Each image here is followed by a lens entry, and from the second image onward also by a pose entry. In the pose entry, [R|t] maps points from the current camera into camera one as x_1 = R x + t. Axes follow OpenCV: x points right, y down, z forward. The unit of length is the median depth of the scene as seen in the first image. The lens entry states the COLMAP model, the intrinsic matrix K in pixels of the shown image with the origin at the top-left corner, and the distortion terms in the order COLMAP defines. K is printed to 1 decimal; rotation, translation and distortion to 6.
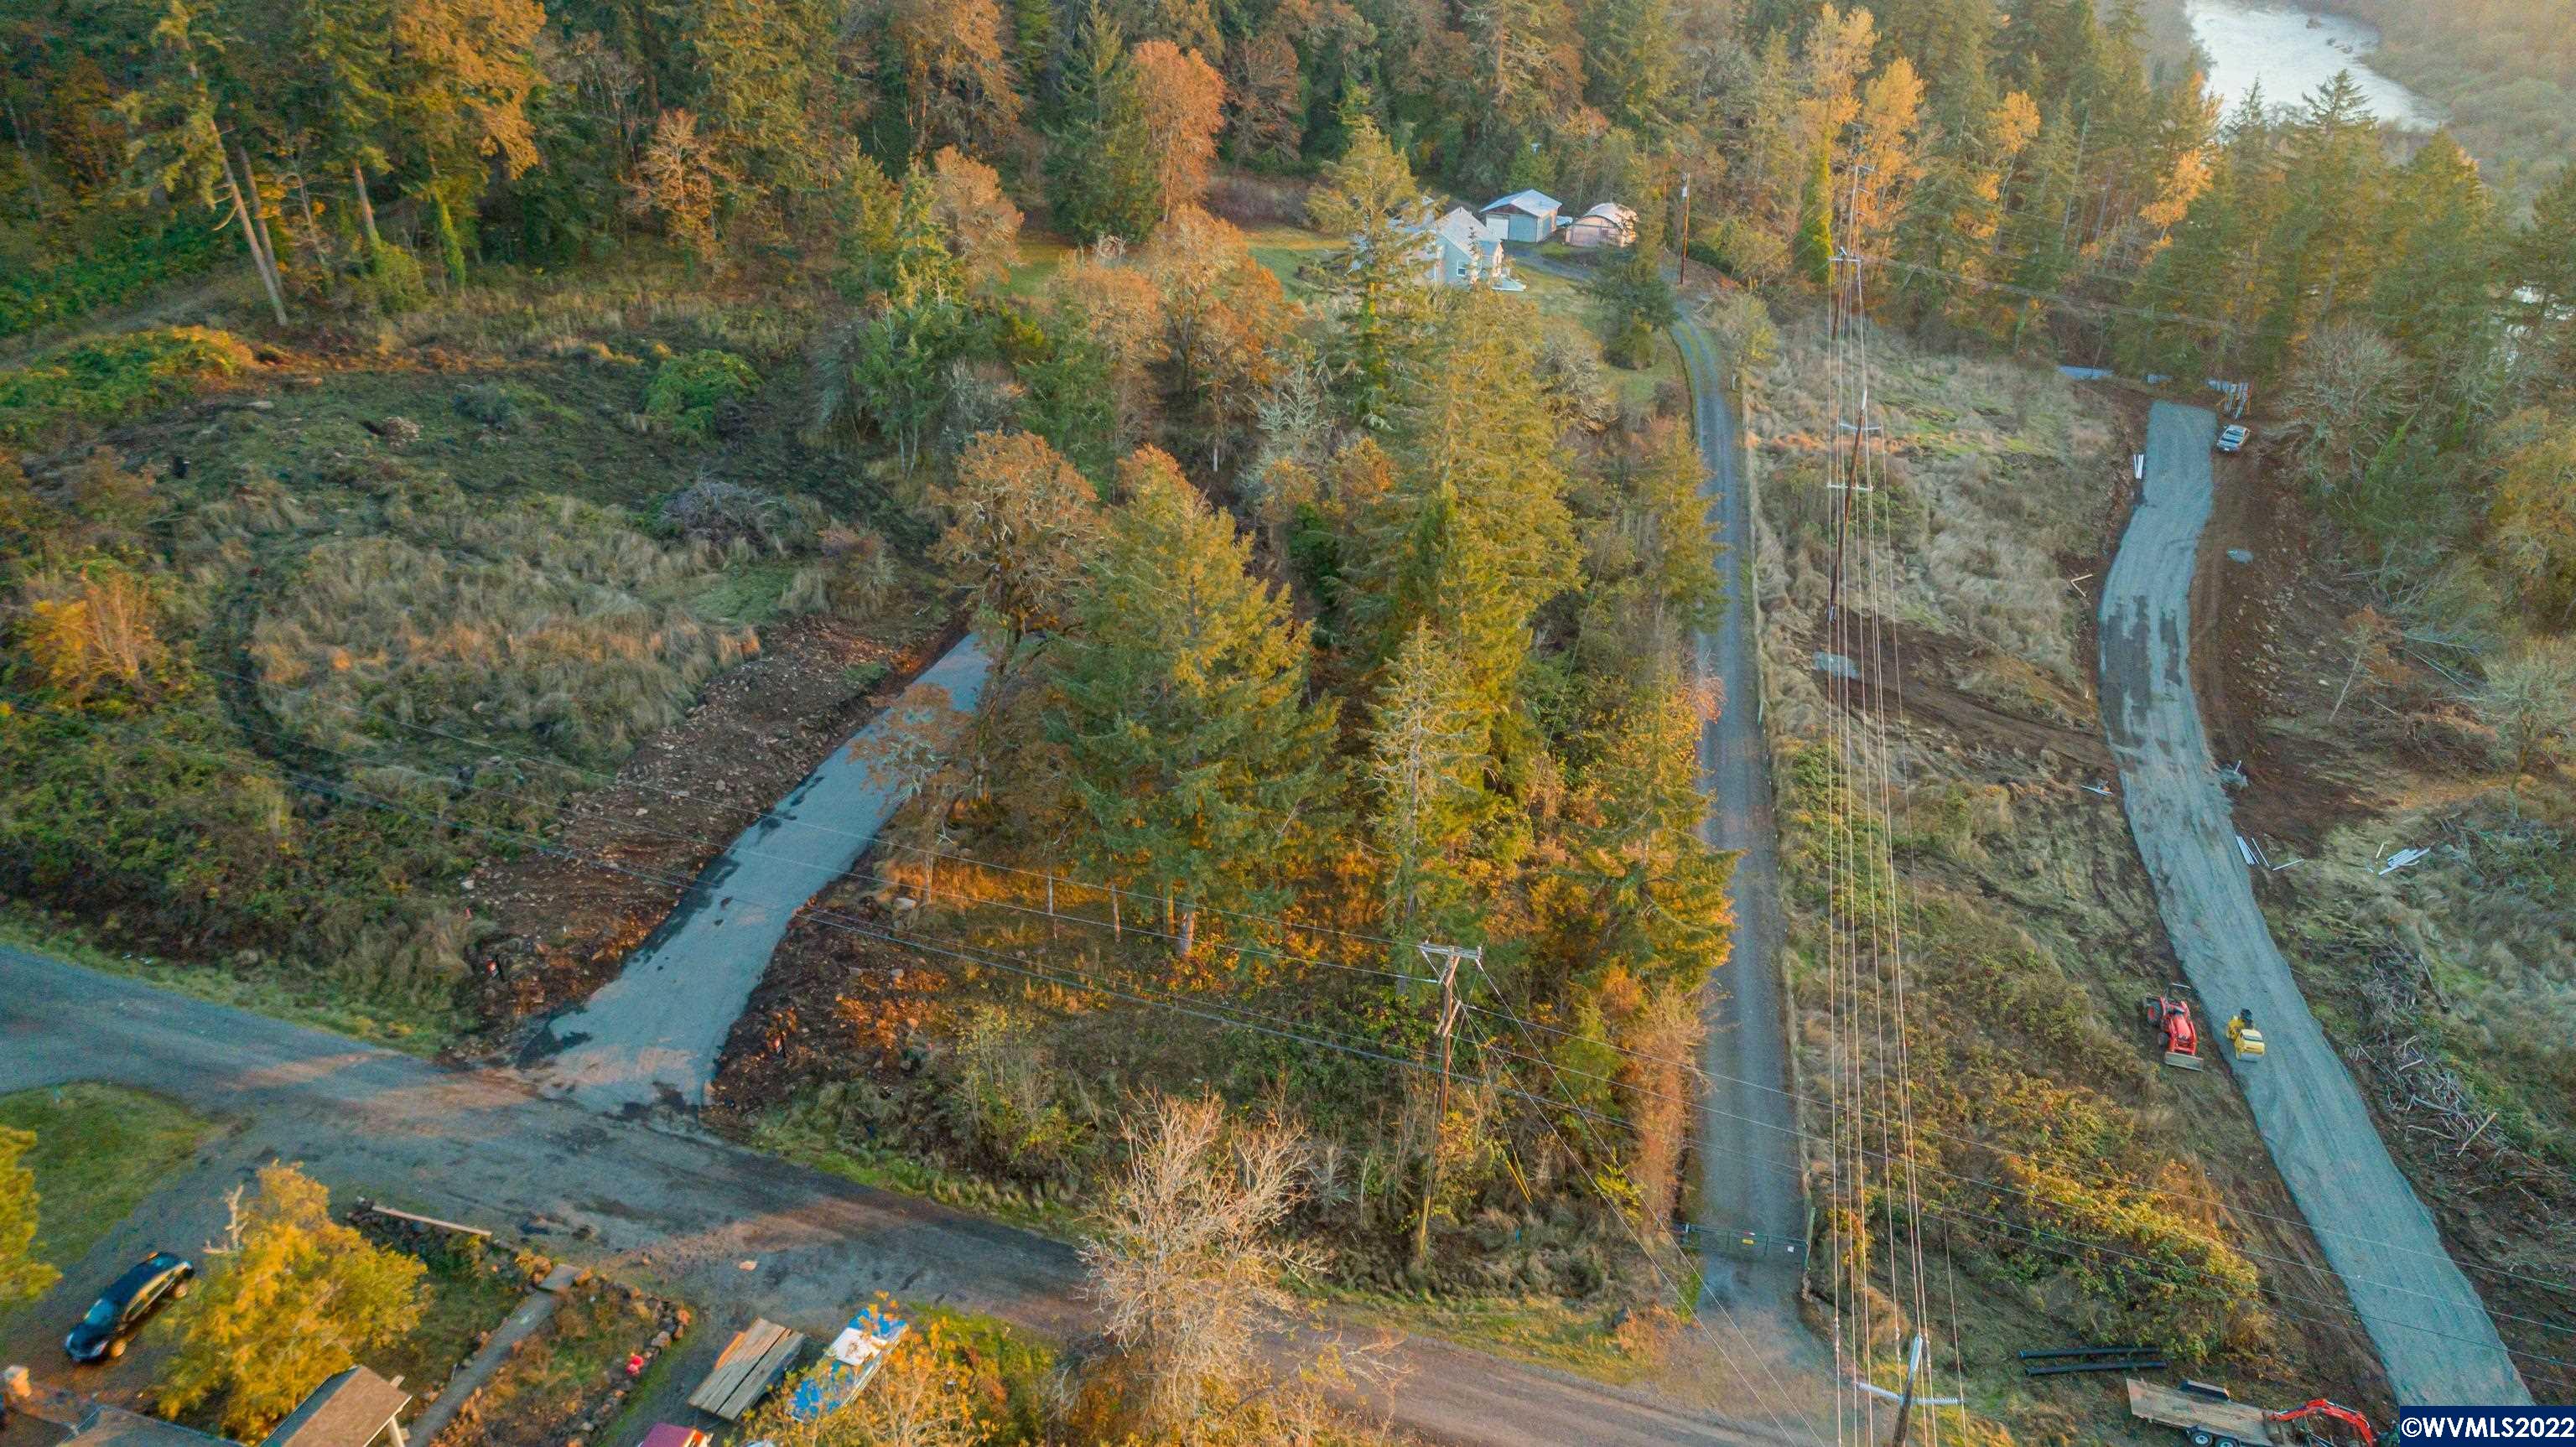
lens RADIAL K [[1775.9, 0, 1317.1], [0, 1775.9, 734.9], [0, 0, 1]] dist [-0.010413, 0.008959]
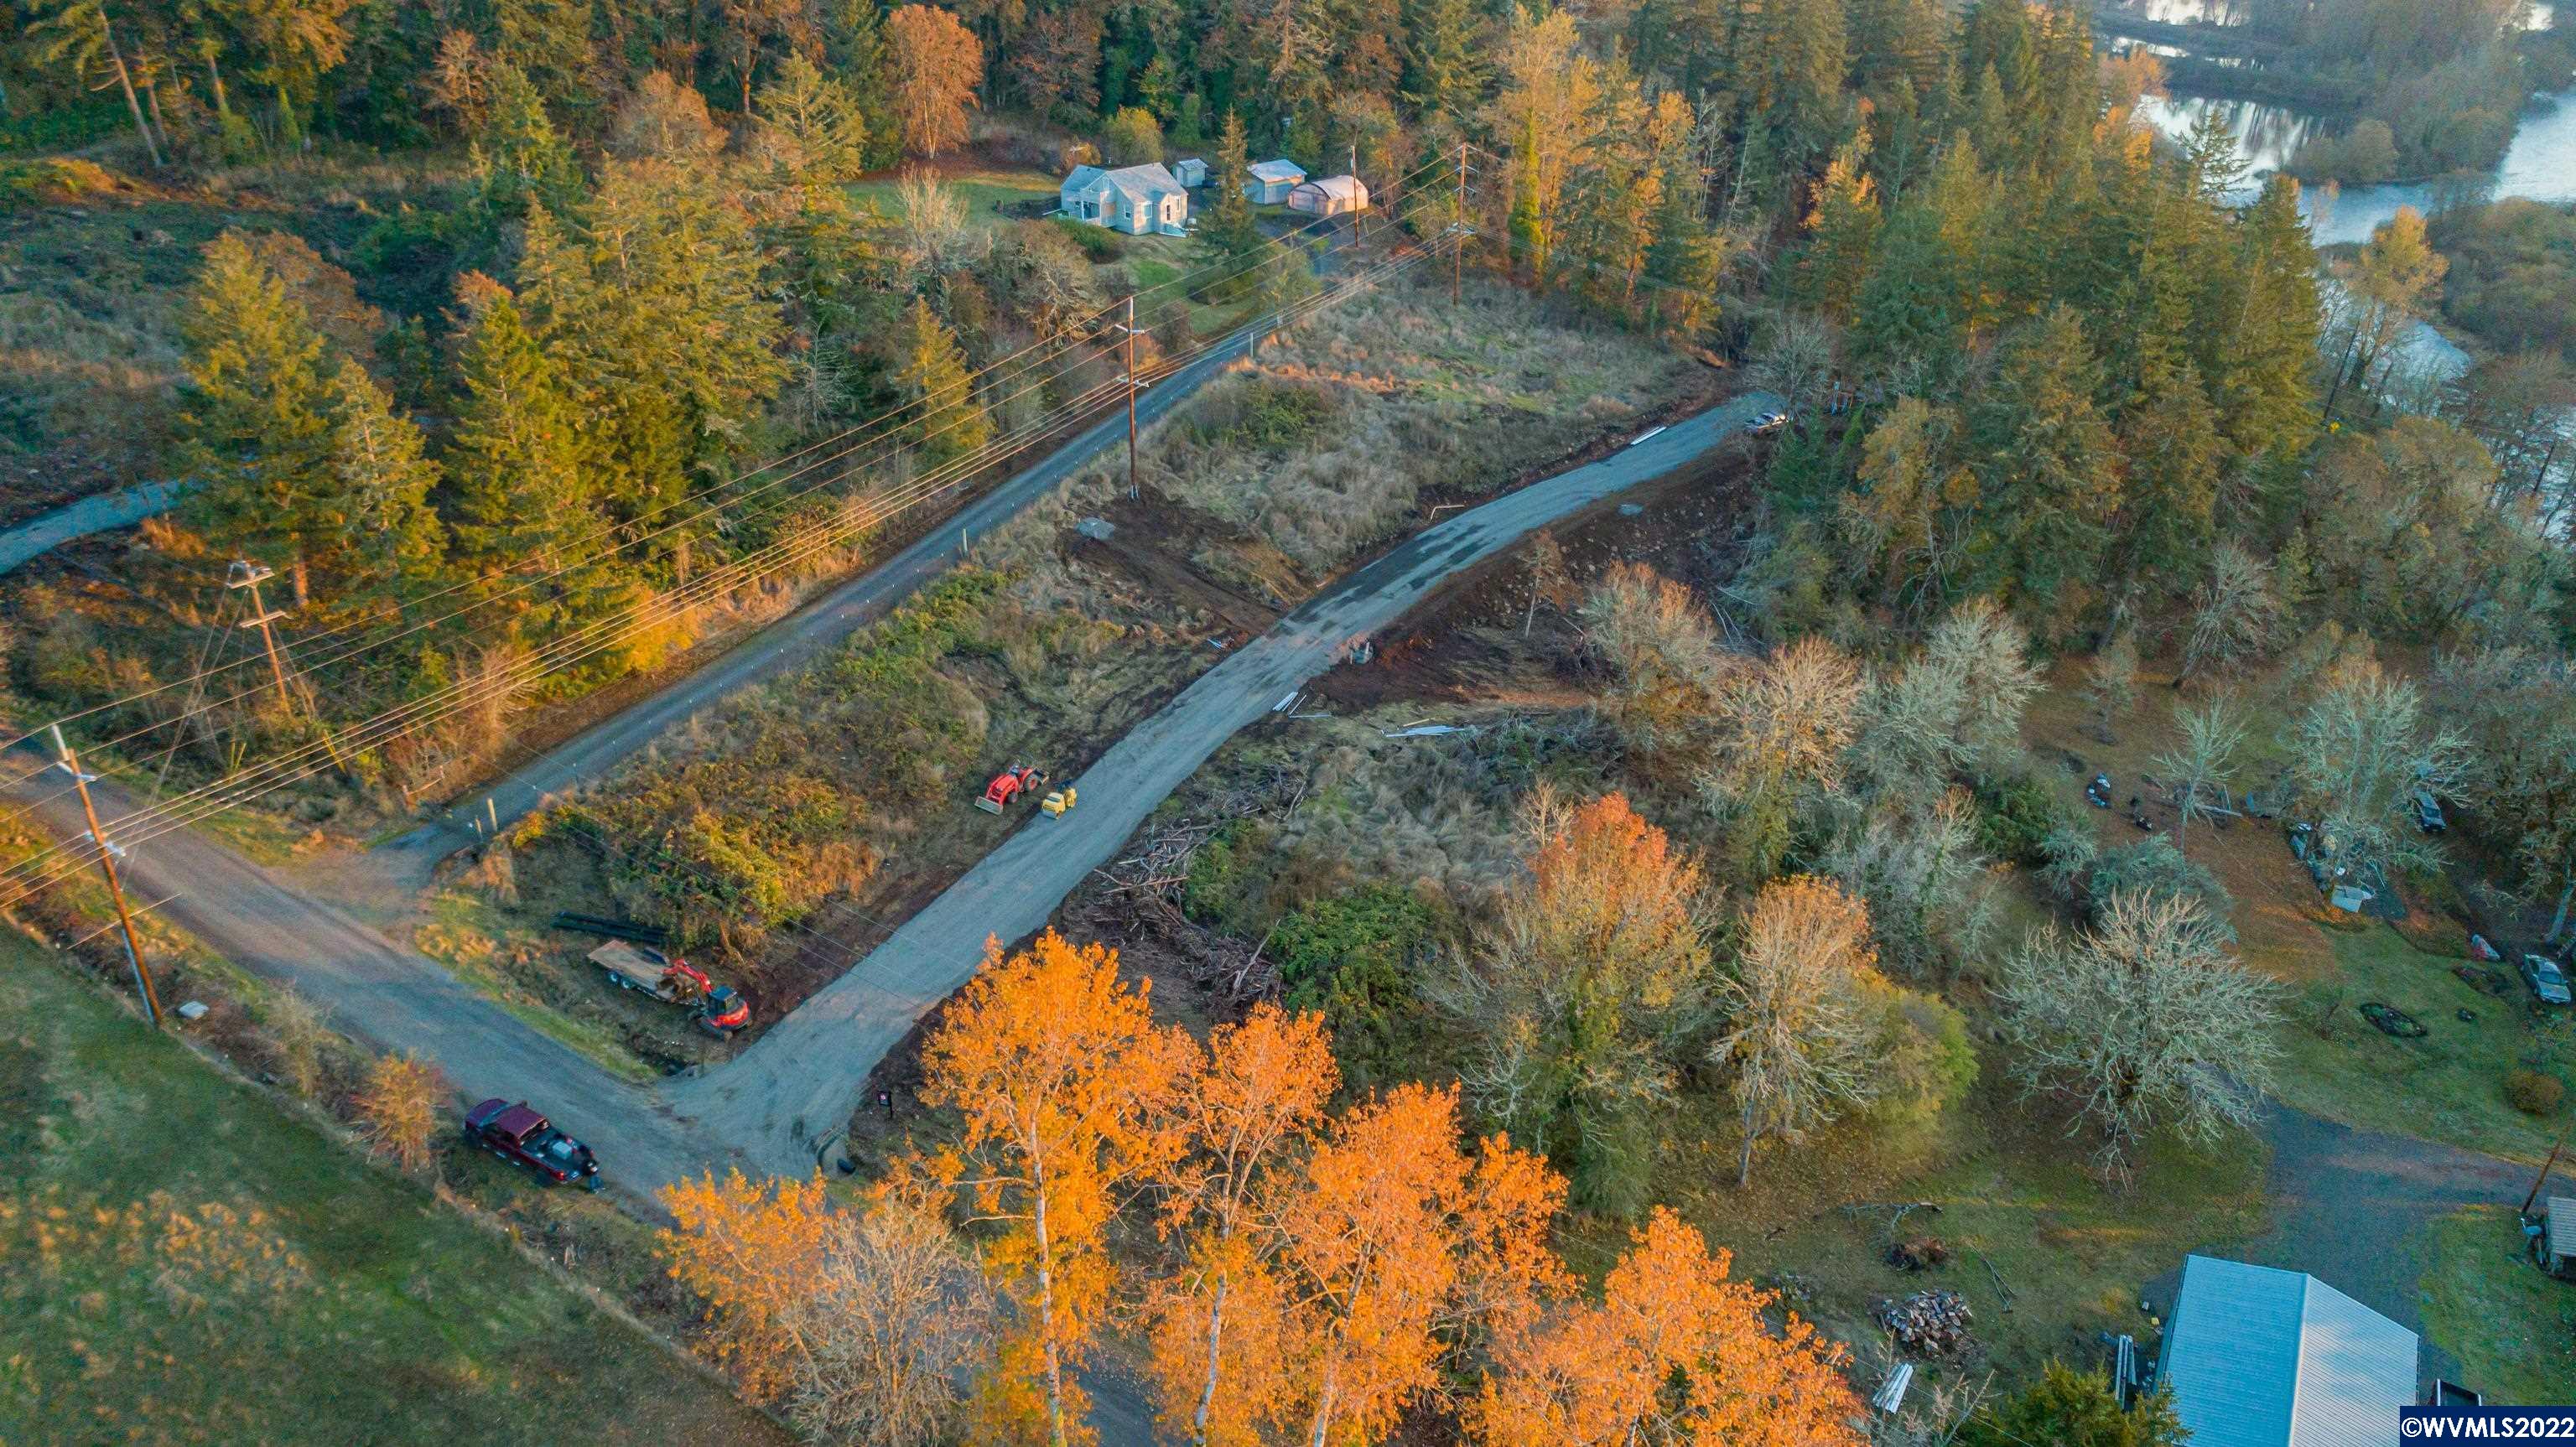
lens RADIAL K [[1775.9, 0, 1309.7], [0, 1775.9, 732.7], [0, 0, 1]] dist [-0.010413, 0.008959]
pose [[0.961730, 0.143994, -0.233110, 0.673599], [-0.147115, 0.989111, 0.004039, 0.065090], [0.231153, 0.030410, 0.972442, -0.108985]]
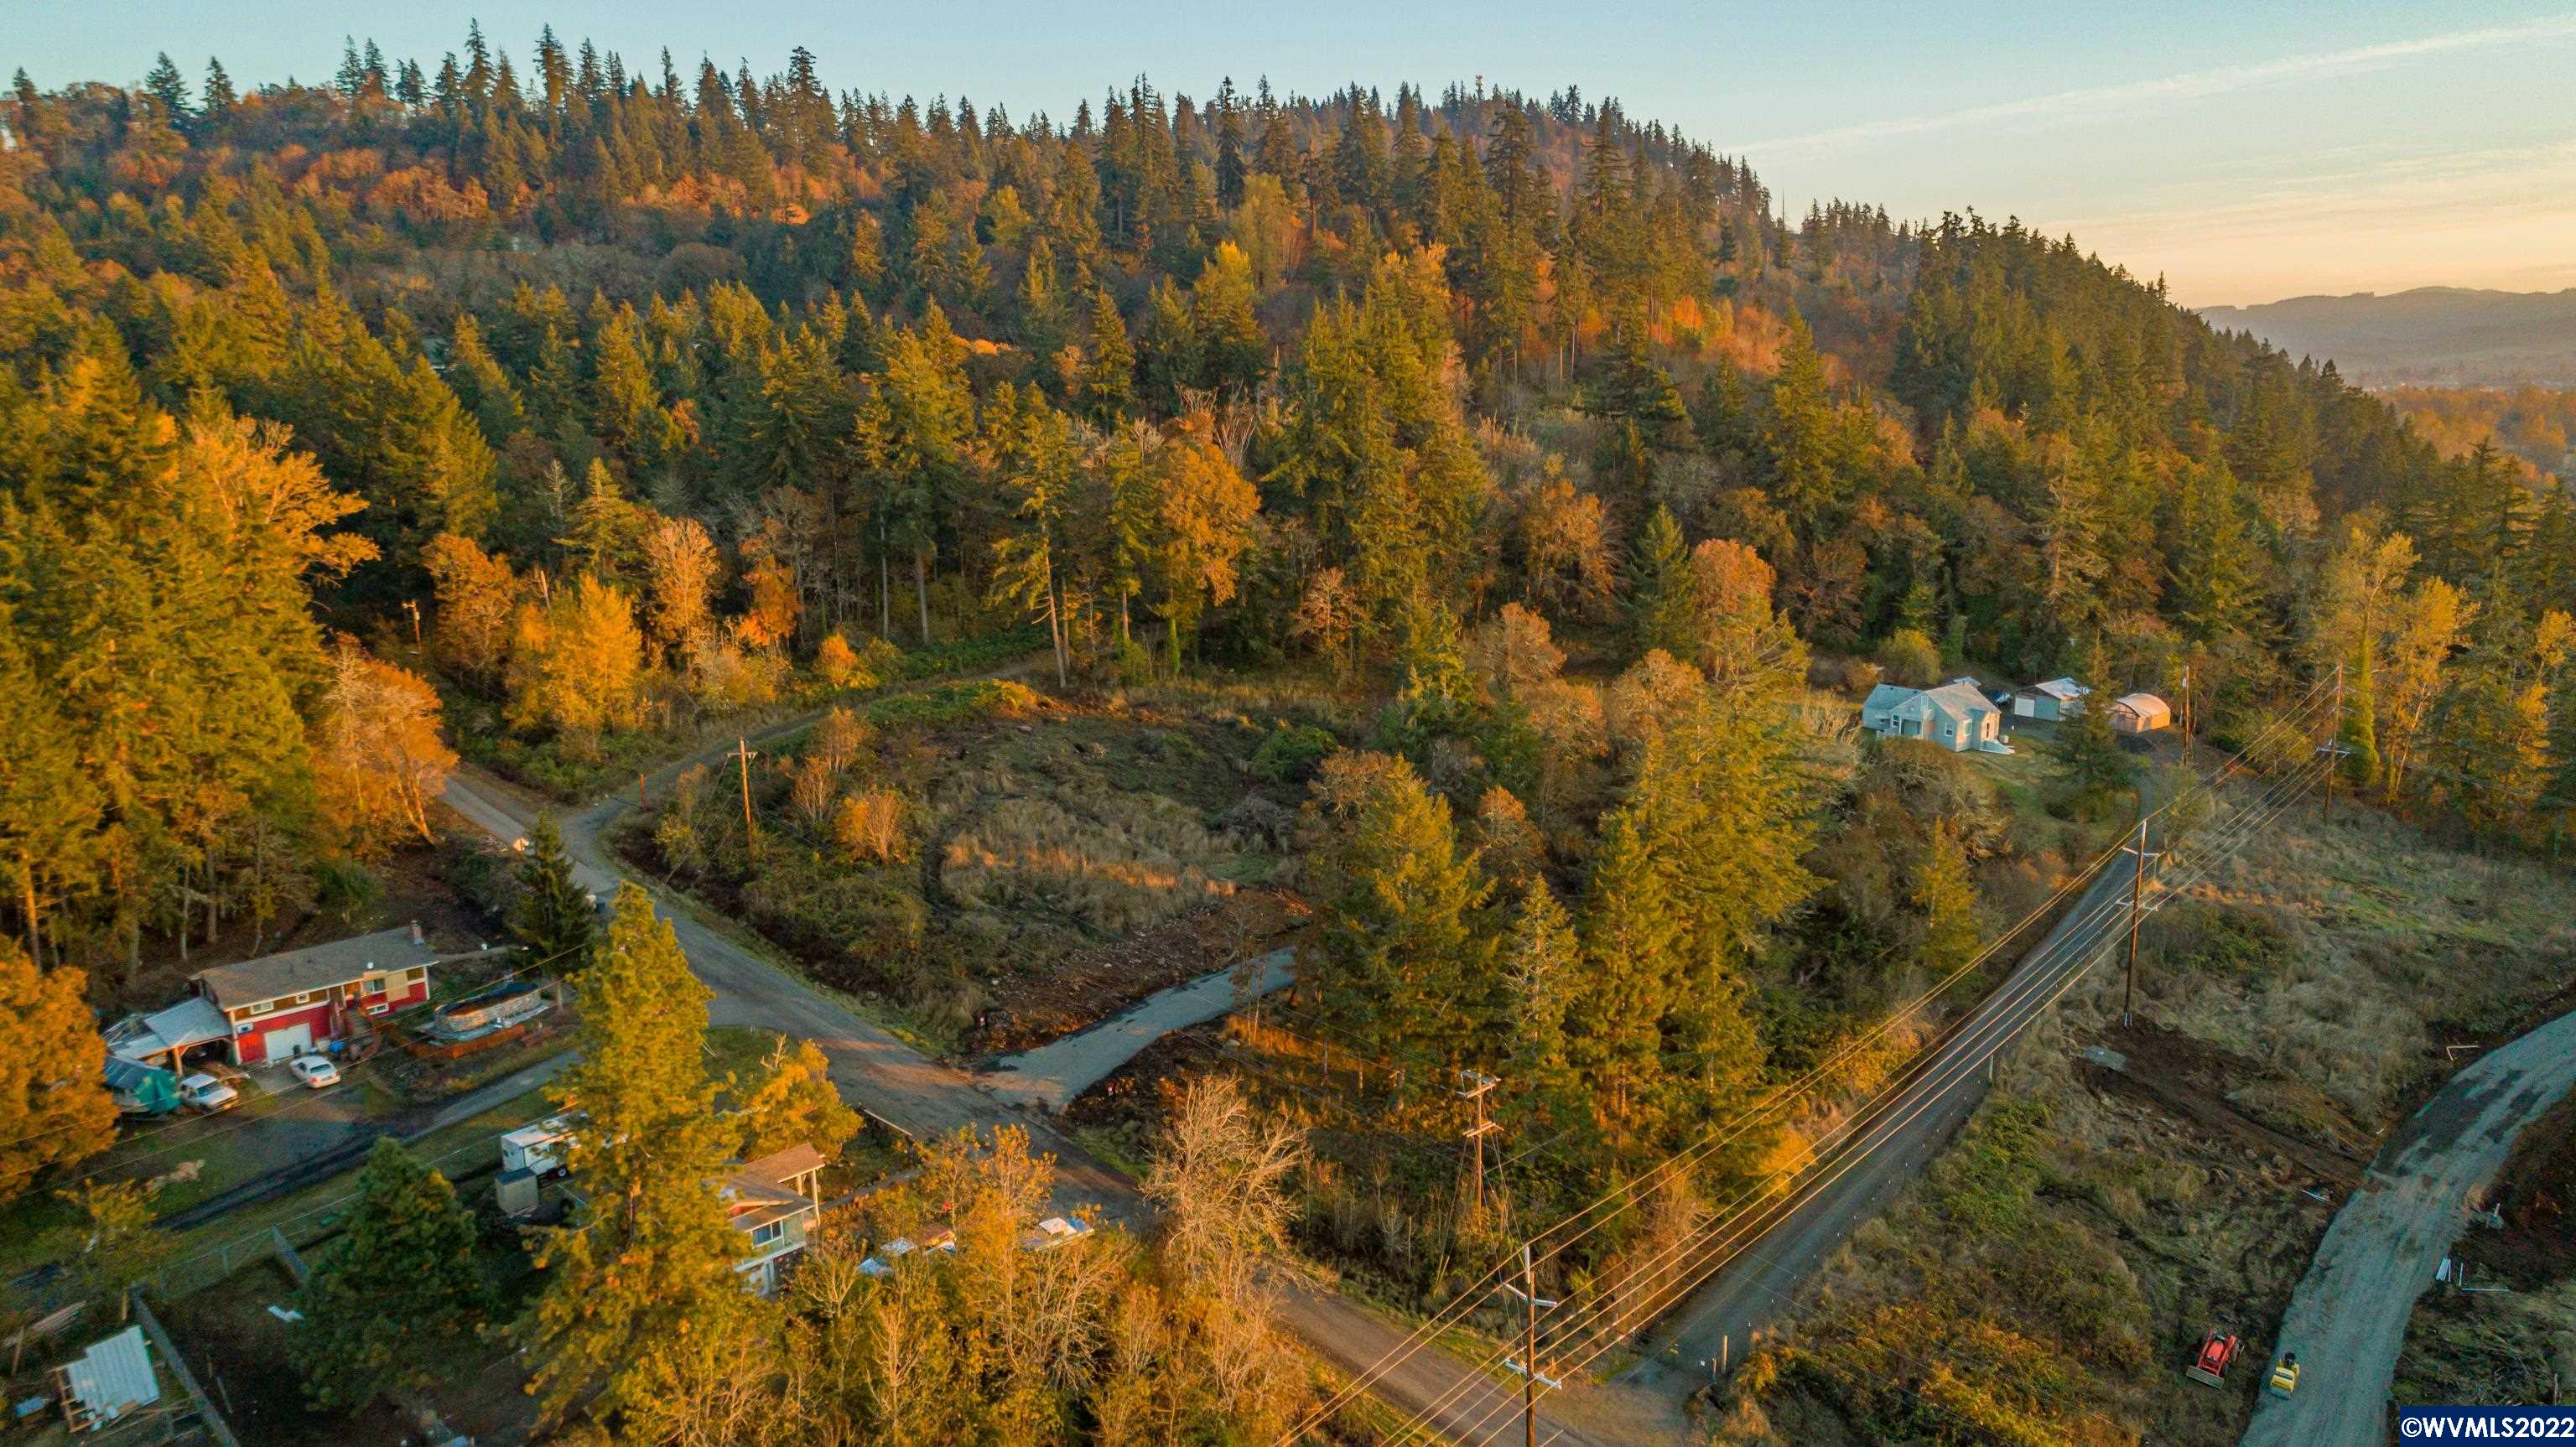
lens RADIAL K [[1775.9, 0, 1309.2], [0, 1775.9, 721.2], [0, 0, 1]] dist [-0.010413, 0.008959]
pose [[0.884090, 0.076590, -0.460997, 0.322338], [-0.203996, 0.950777, -0.233258, 0.113397], [0.420440, 0.300262, 0.856197, -0.217490]]
